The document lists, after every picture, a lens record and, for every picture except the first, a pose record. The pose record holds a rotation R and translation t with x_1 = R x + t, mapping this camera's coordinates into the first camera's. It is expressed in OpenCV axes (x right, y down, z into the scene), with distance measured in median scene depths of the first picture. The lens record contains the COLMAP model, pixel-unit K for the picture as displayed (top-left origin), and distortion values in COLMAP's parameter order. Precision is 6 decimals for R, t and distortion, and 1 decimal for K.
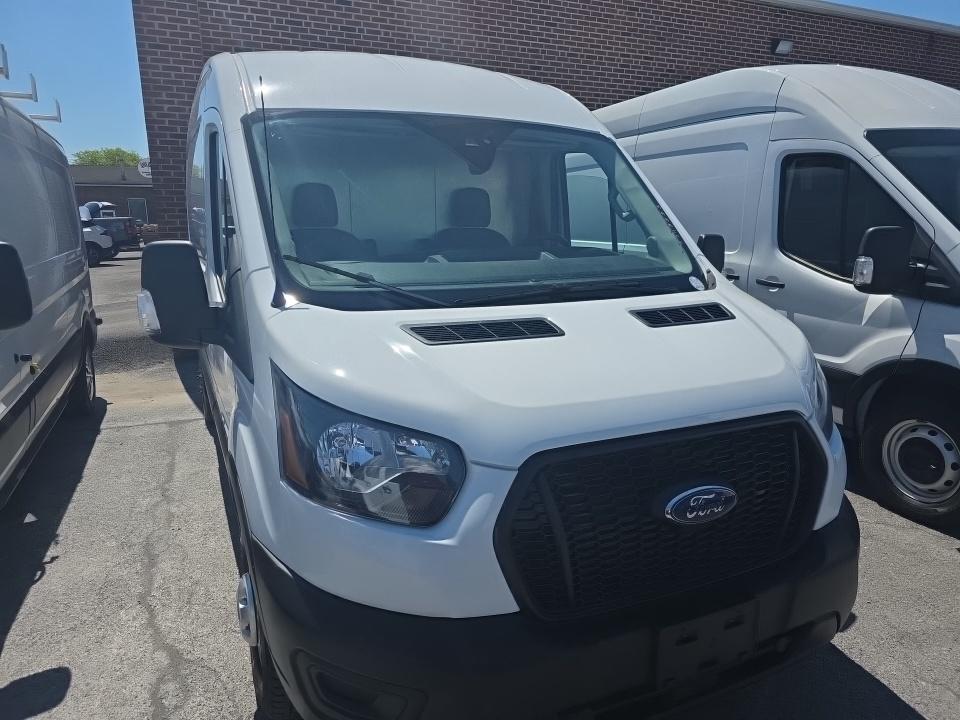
lens RADIAL K [[669.9, 0, 480.0], [0, 669.9, 360.0], [0, 0, 1]] dist [0.006185, -0.006867]
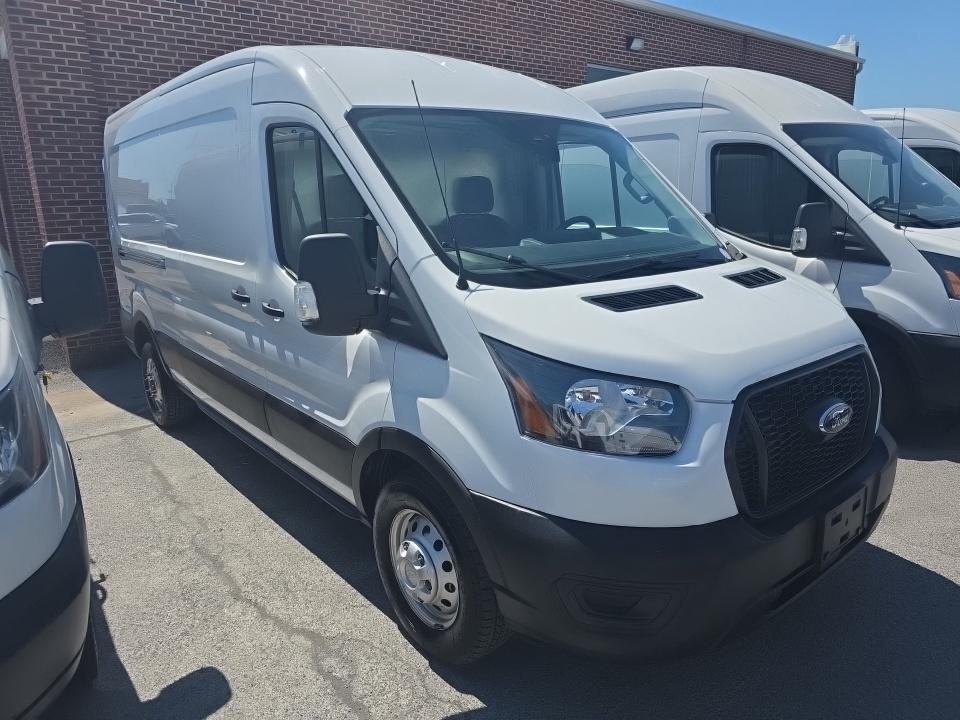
lens RADIAL K [[669.9, 0, 480.0], [0, 669.9, 360.0], [0, 0, 1]] dist [0.006185, -0.006867]
pose [[0.962503, -0.083717, 0.258032, -0.315678], [0.077925, 0.996426, 0.032609, 0.002528], [-0.259839, -0.011279, 0.965586, -0.041965]]
